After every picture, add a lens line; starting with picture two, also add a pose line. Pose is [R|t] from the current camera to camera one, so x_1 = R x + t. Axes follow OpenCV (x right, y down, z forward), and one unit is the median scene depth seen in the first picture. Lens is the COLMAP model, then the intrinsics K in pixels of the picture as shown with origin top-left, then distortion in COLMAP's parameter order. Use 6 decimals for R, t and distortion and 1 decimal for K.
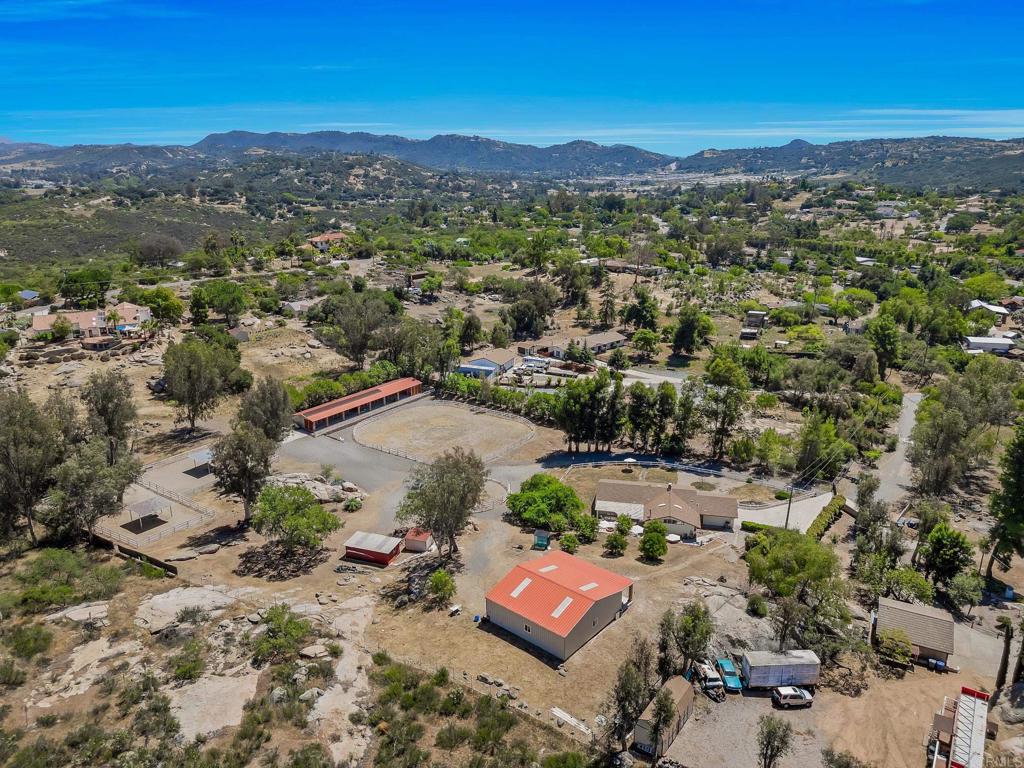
lens RADIAL K [[717.8, 0, 507.3], [0, 717.8, 380.7], [0, 0, 1]] dist [0.066699, -0.058842]
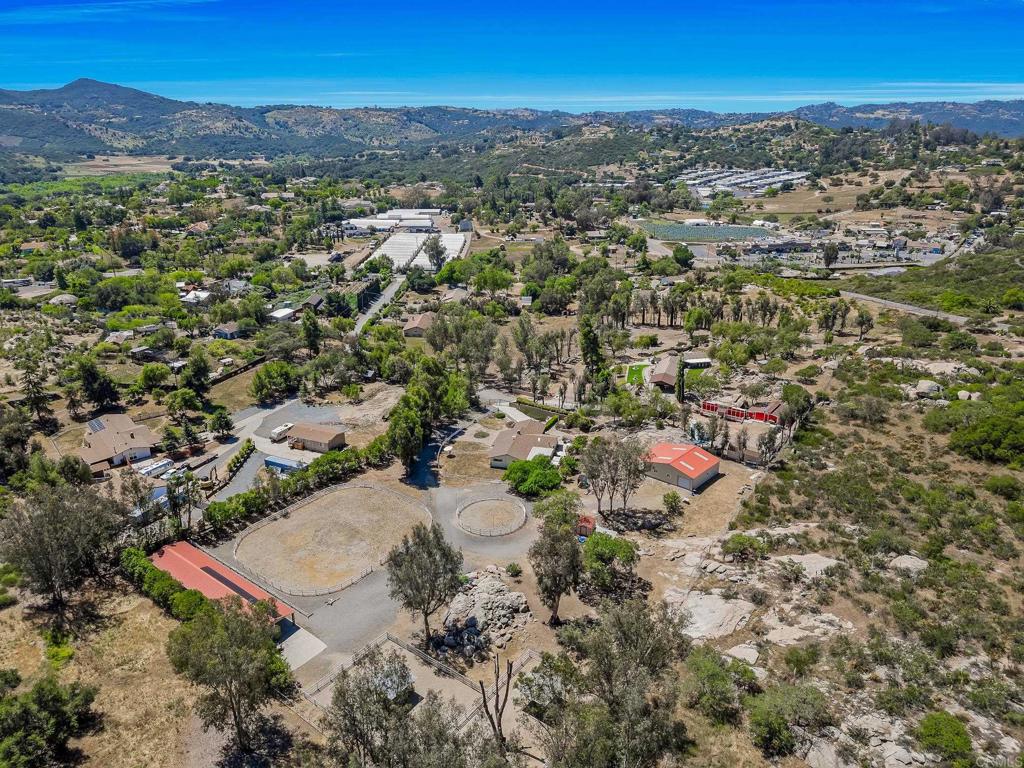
lens RADIAL K [[717.8, 0, 508.6], [0, 717.8, 389.2], [0, 0, 1]] dist [0.066699, -0.058842]
pose [[0.037041, -0.351480, 0.935462, -0.741564], [0.300765, 0.896622, 0.324977, -0.276571], [-0.952979, 0.269317, 0.138925, 0.516798]]
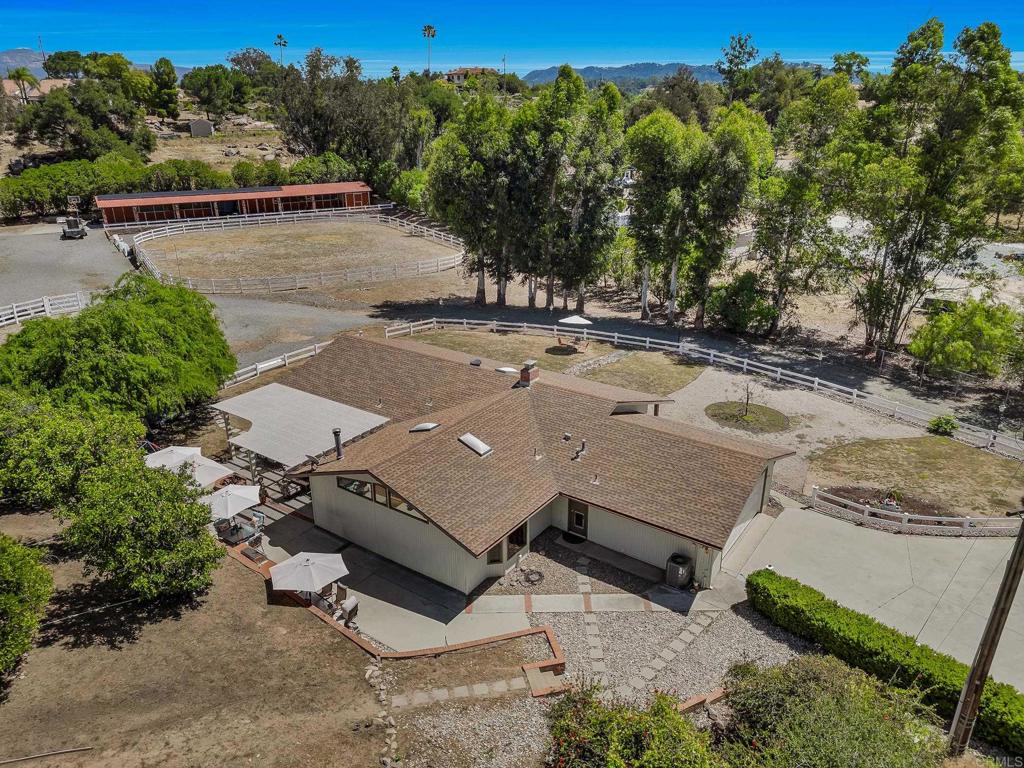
lens RADIAL K [[717.8, 0, 513.5], [0, 717.8, 380.4], [0, 0, 1]] dist [0.066699, -0.058842]
pose [[0.920922, 0.142386, -0.362806, 0.205092], [-0.116516, 0.988887, 0.092339, 0.082998], [0.371922, -0.042764, 0.927278, 0.496759]]
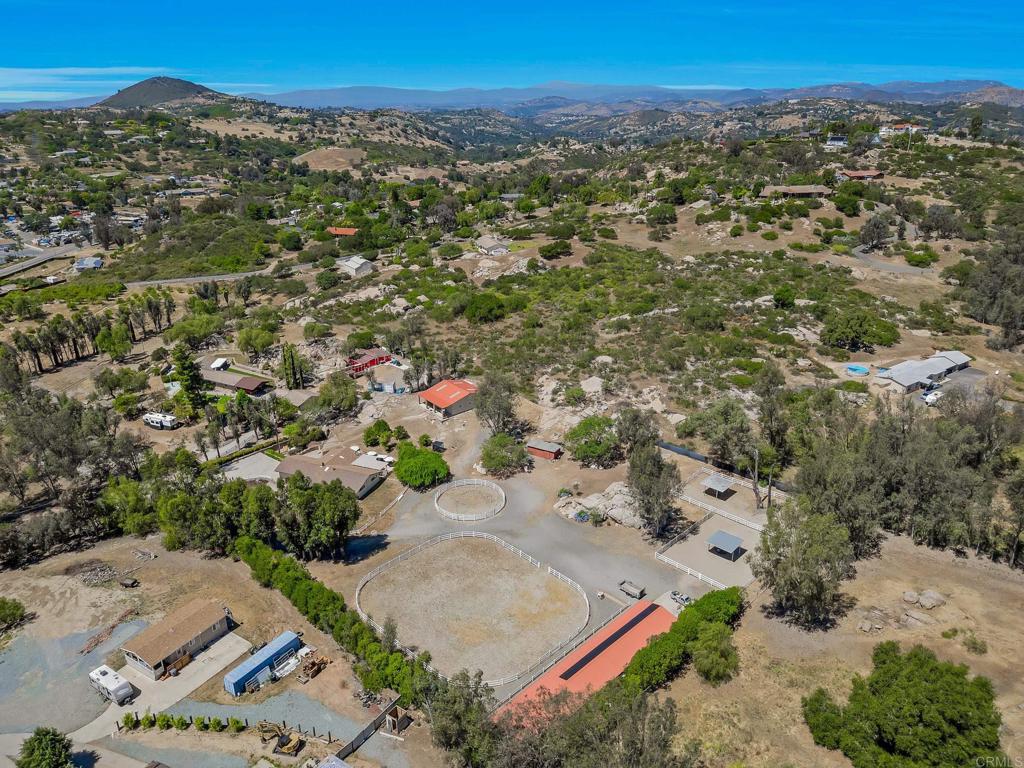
lens RADIAL K [[717.8, 0, 510.2], [0, 717.8, 379.7], [0, 0, 1]] dist [0.066699, -0.058842]
pose [[-0.986682, -0.046852, 0.155765, -0.201001], [0.060773, 0.782084, 0.620203, -0.498214], [-0.150879, 0.621410, -0.768821, 1.215028]]
